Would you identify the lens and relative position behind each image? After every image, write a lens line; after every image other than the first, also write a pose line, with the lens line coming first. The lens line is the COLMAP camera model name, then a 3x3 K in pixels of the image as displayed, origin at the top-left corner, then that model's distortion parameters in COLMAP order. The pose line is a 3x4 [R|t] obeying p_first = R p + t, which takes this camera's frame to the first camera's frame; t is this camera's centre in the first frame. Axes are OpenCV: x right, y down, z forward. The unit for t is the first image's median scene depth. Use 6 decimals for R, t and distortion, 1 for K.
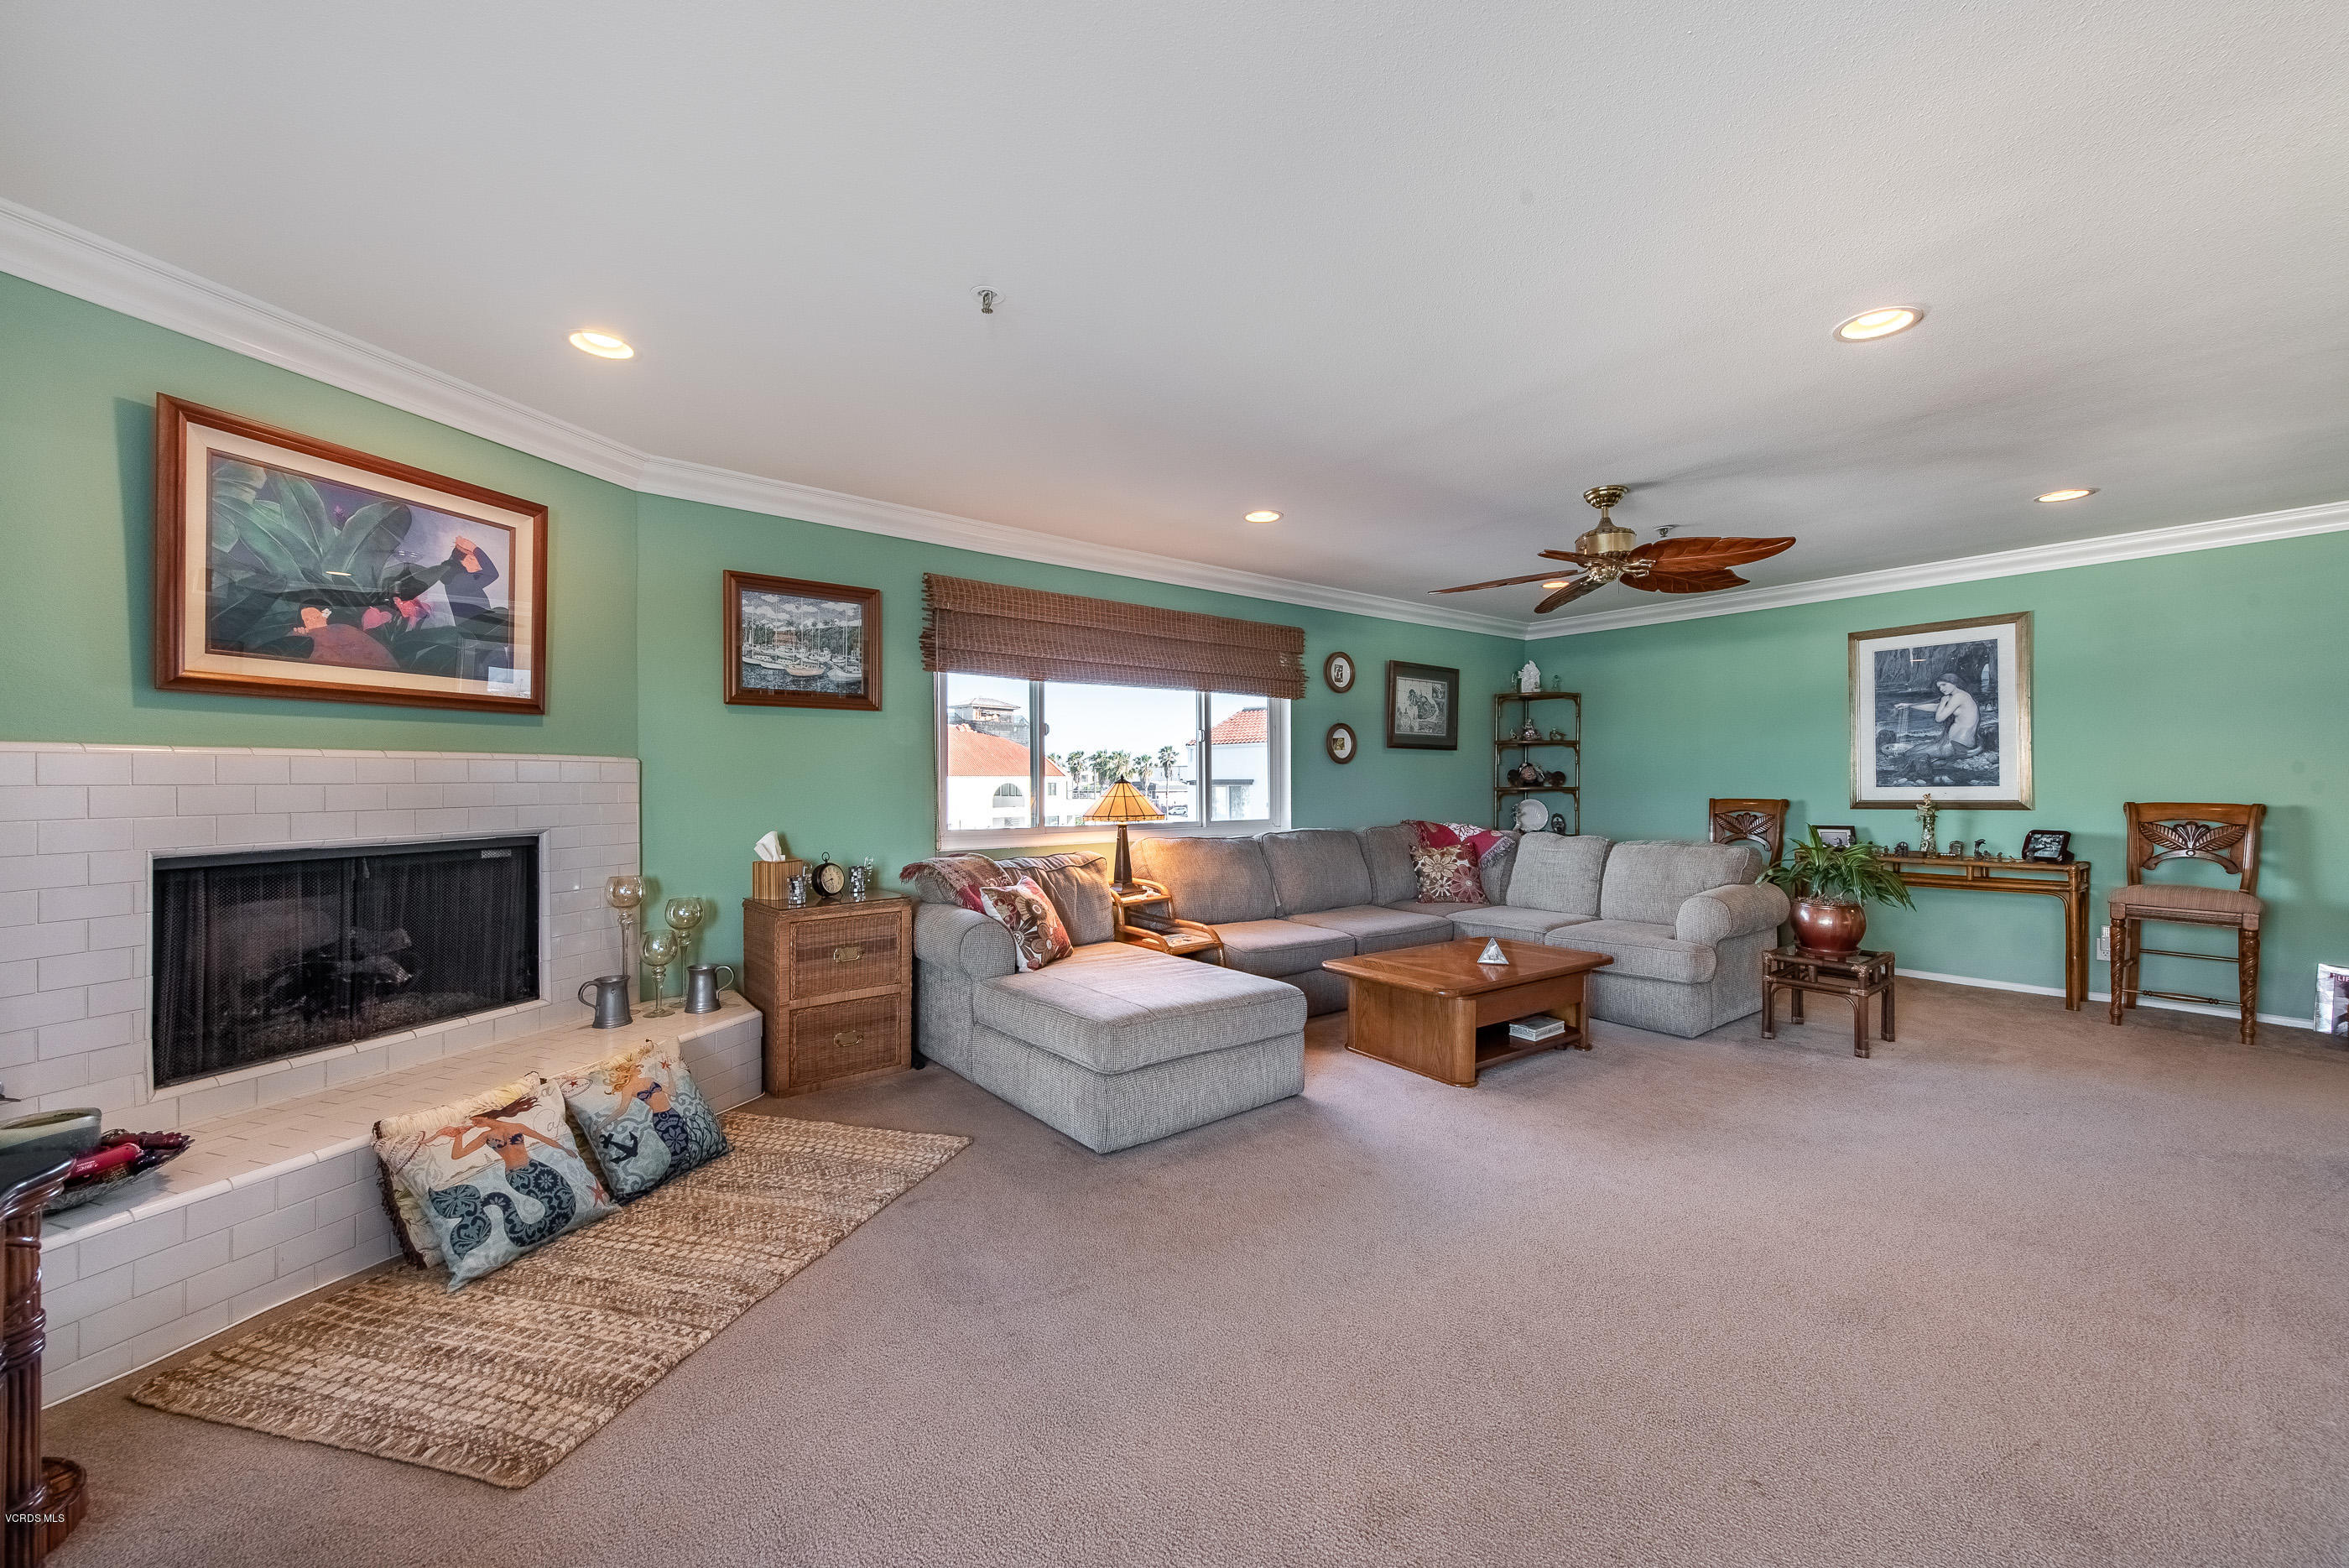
lens RADIAL K [[941.6, 0, 1174.5], [0, 941.6, 784.0], [0, 0, 1]] dist [-0.001488, -0.000284]
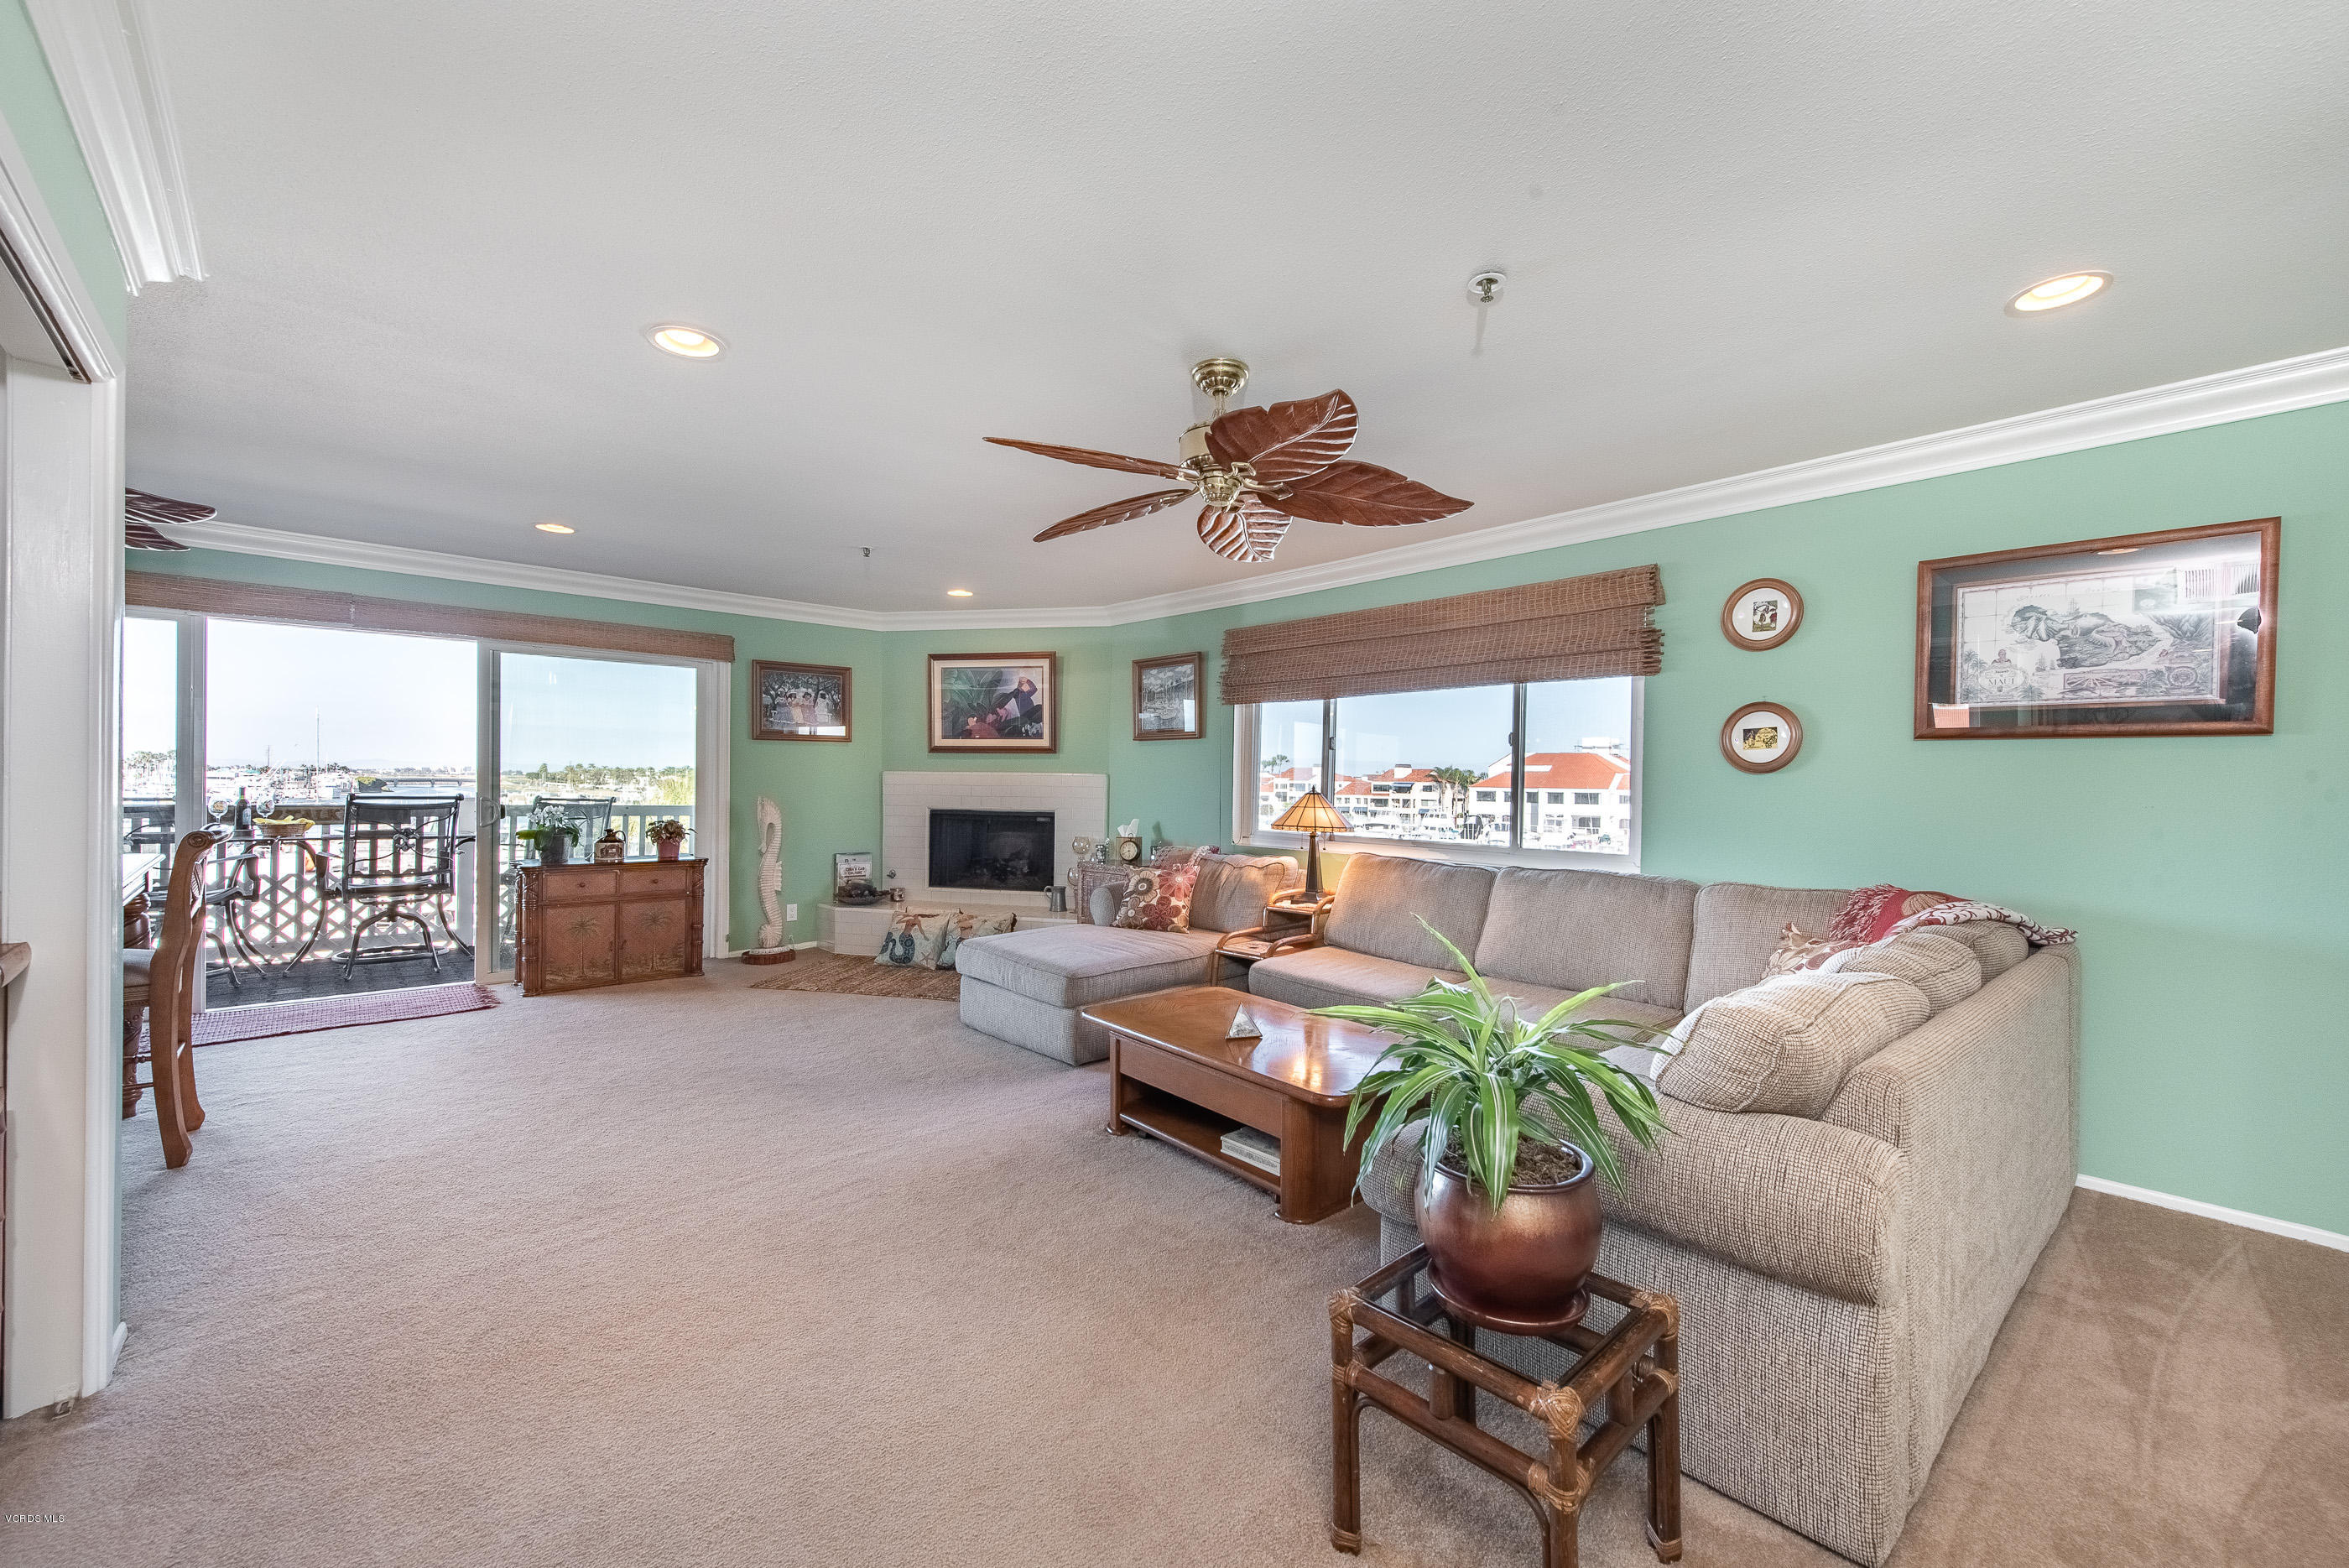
lens RADIAL K [[933.1, 0, 1184.4], [0, 933.1, 794.2], [0, 0, 1]] dist [-0.000016, -0.000256]
pose [[0.069702, 0.016513, -0.997431, 1.429147], [-0.016855, 0.999740, 0.015373, -0.020258], [0.997425, 0.015741, 0.069962, 1.177929]]
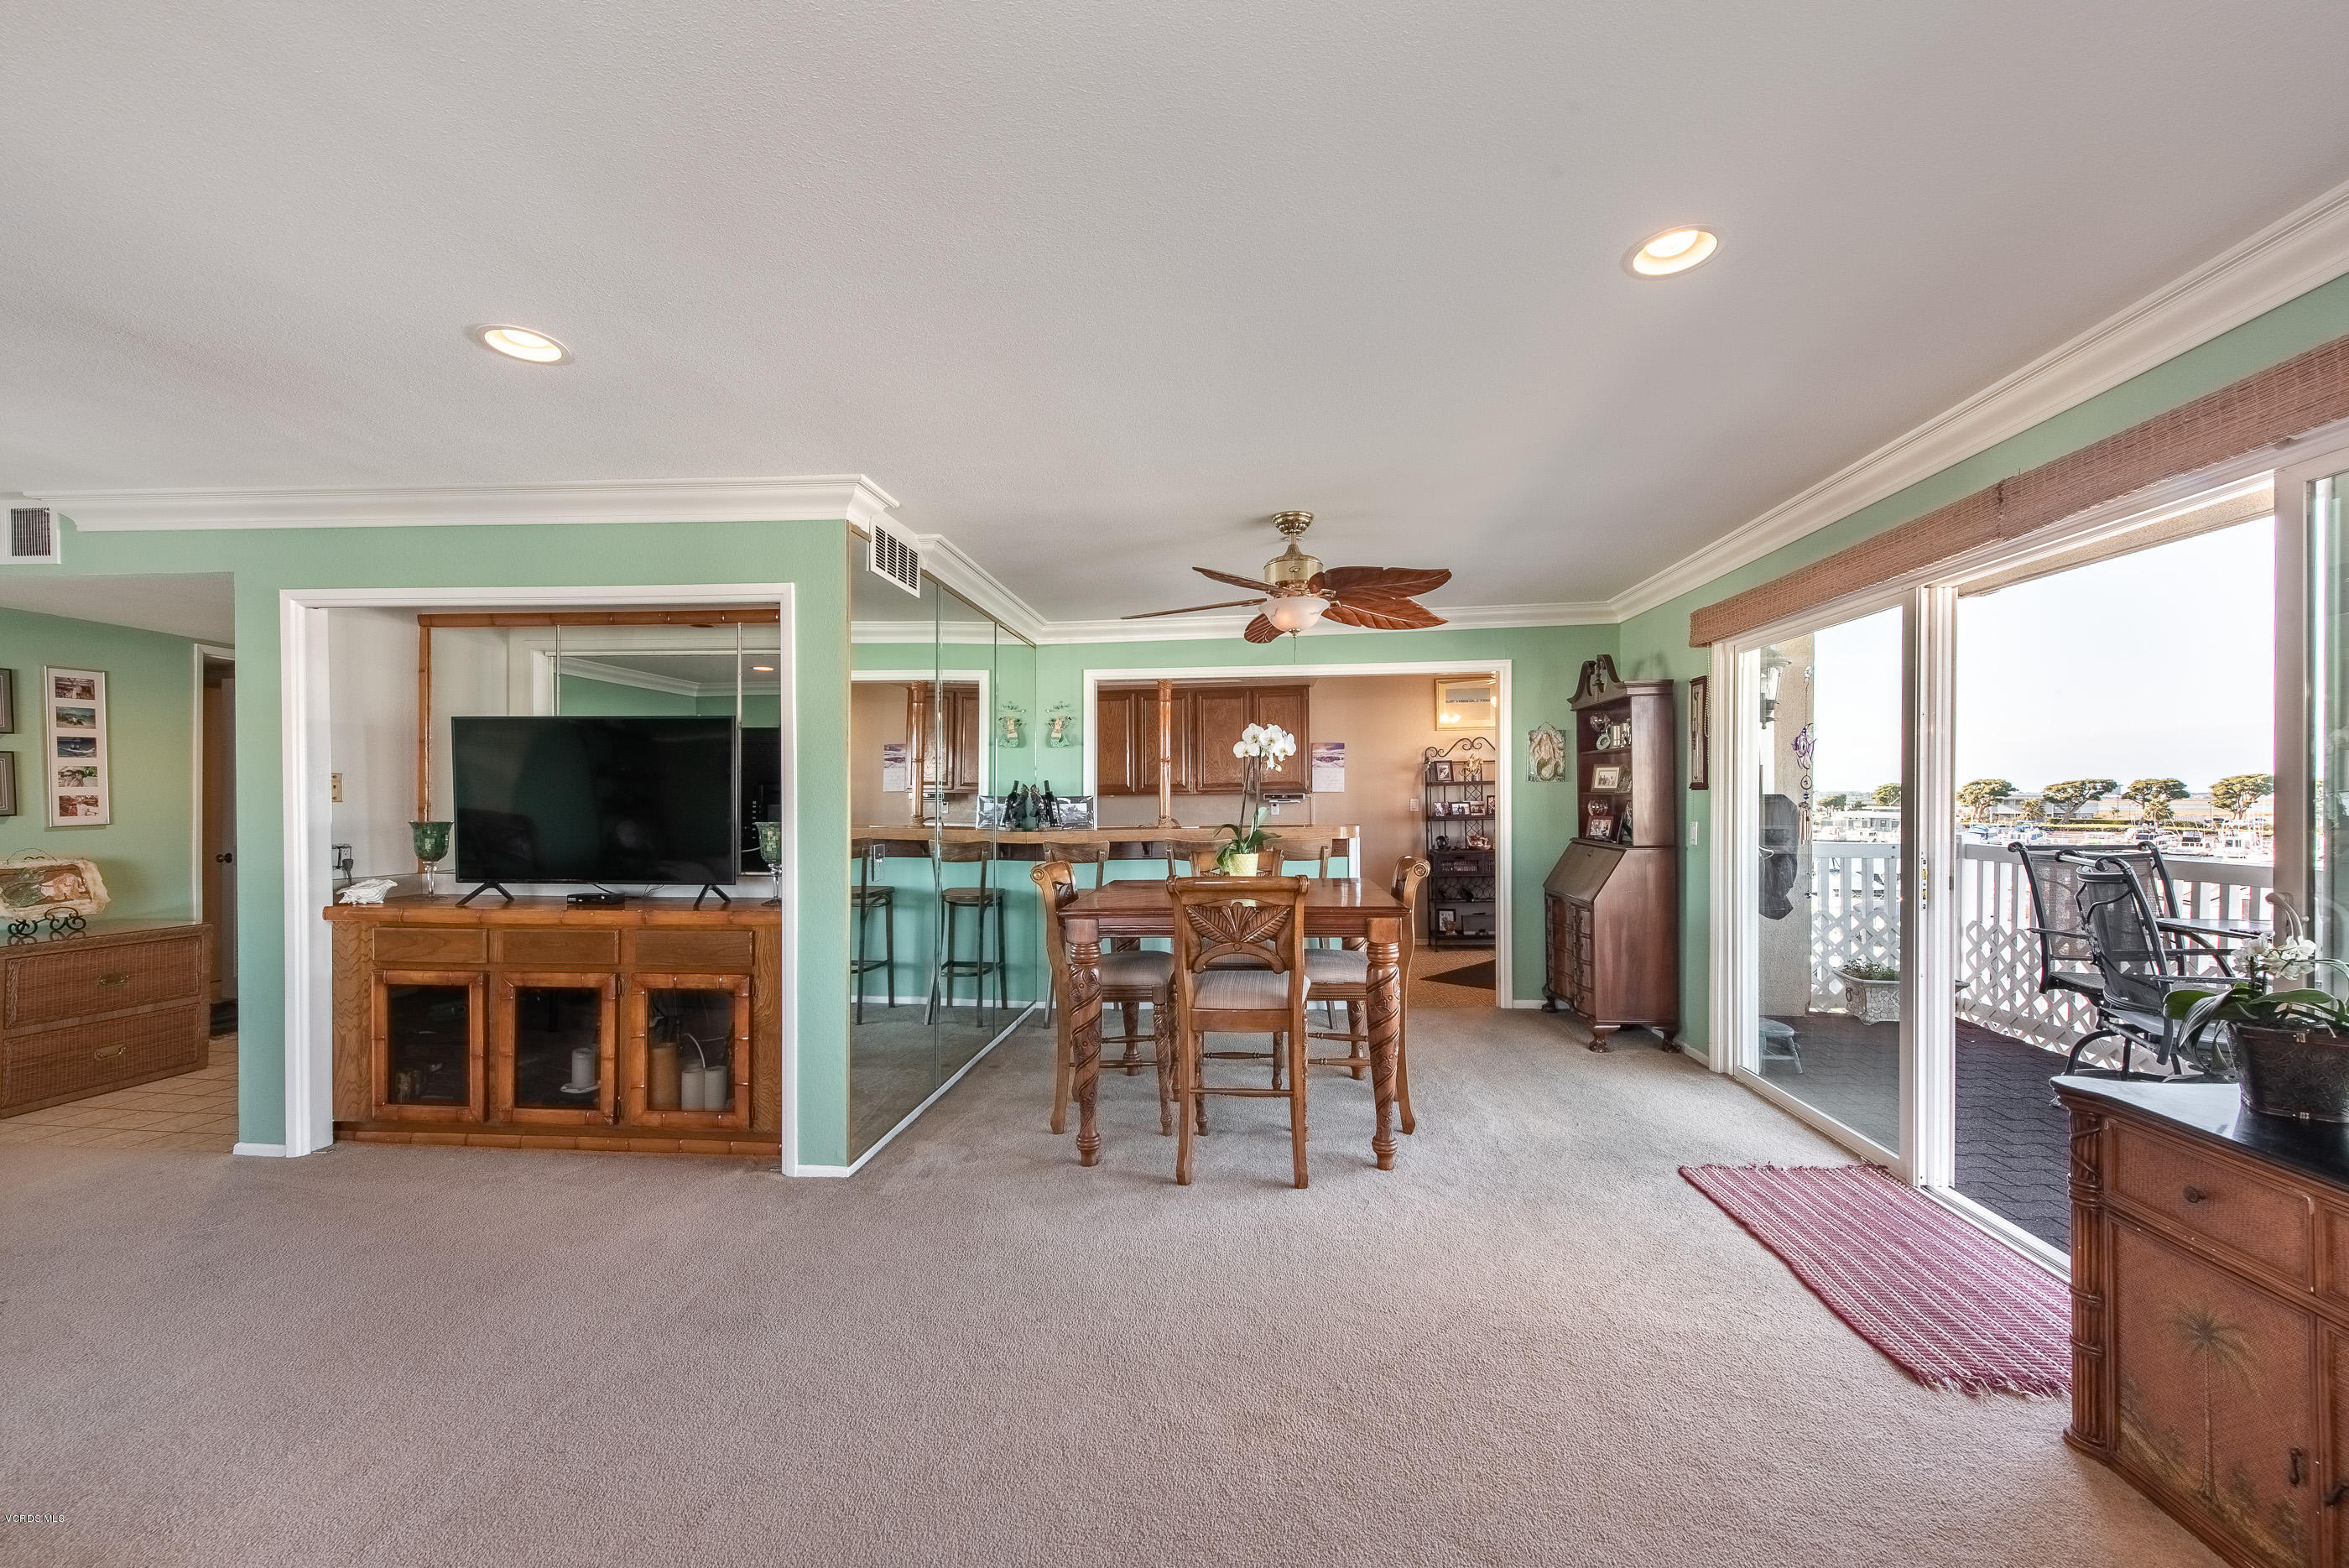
lens RADIAL K [[941.6, 0, 1174.5], [0, 941.6, 784.0], [0, 0, 1]] dist [-0.001488, -0.000284]
pose [[-0.726782, 0.014240, 0.686720, -0.270865], [0.003625, 0.999851, -0.016896, -0.030306], [-0.686858, -0.009790, -0.726725, 0.975535]]
